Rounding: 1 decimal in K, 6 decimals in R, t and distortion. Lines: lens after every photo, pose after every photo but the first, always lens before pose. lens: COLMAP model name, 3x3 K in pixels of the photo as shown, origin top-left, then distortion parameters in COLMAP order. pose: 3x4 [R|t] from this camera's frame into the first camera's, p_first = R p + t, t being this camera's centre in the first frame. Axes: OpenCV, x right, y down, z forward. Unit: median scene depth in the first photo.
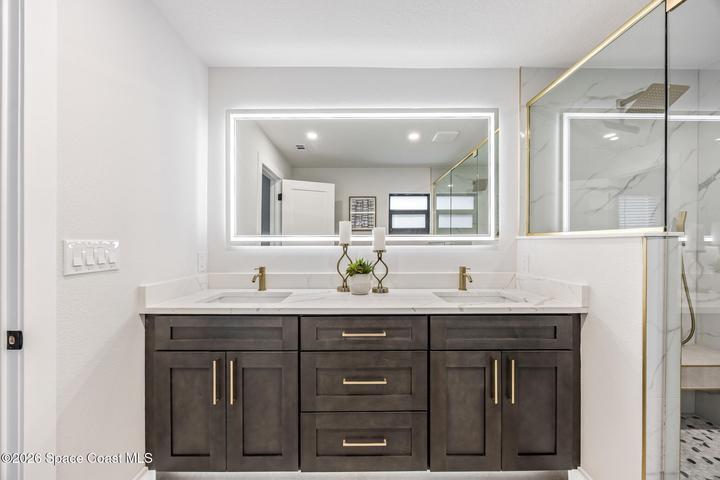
lens RADIAL K [[276.0, 0, 359.3], [0, 276.0, 244.9], [0, 0, 1]] dist [0.000116, 0.000012]
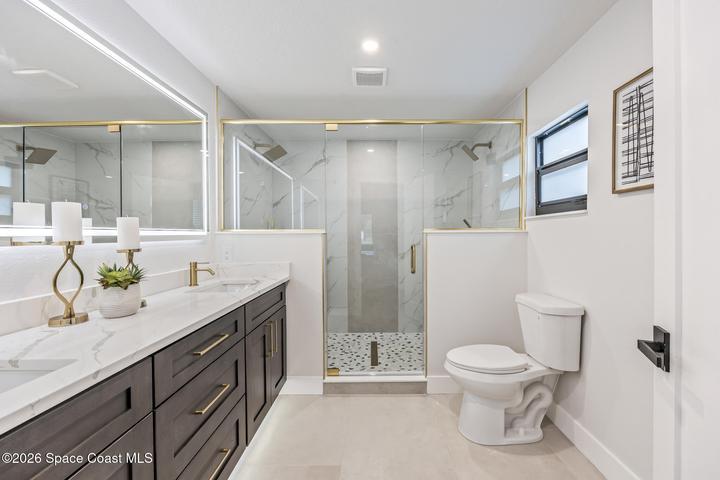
lens RADIAL K [[285.6, 0, 374.2], [0, 285.6, 238.0], [0, 0, 1]] dist [-0.002924, -0.000206]
pose [[0.009704, -0.008865, 0.999914, -0.639202], [0.015444, 0.999843, 0.008714, -0.006507], [-0.999834, 0.015358, 0.009839, 0.356033]]
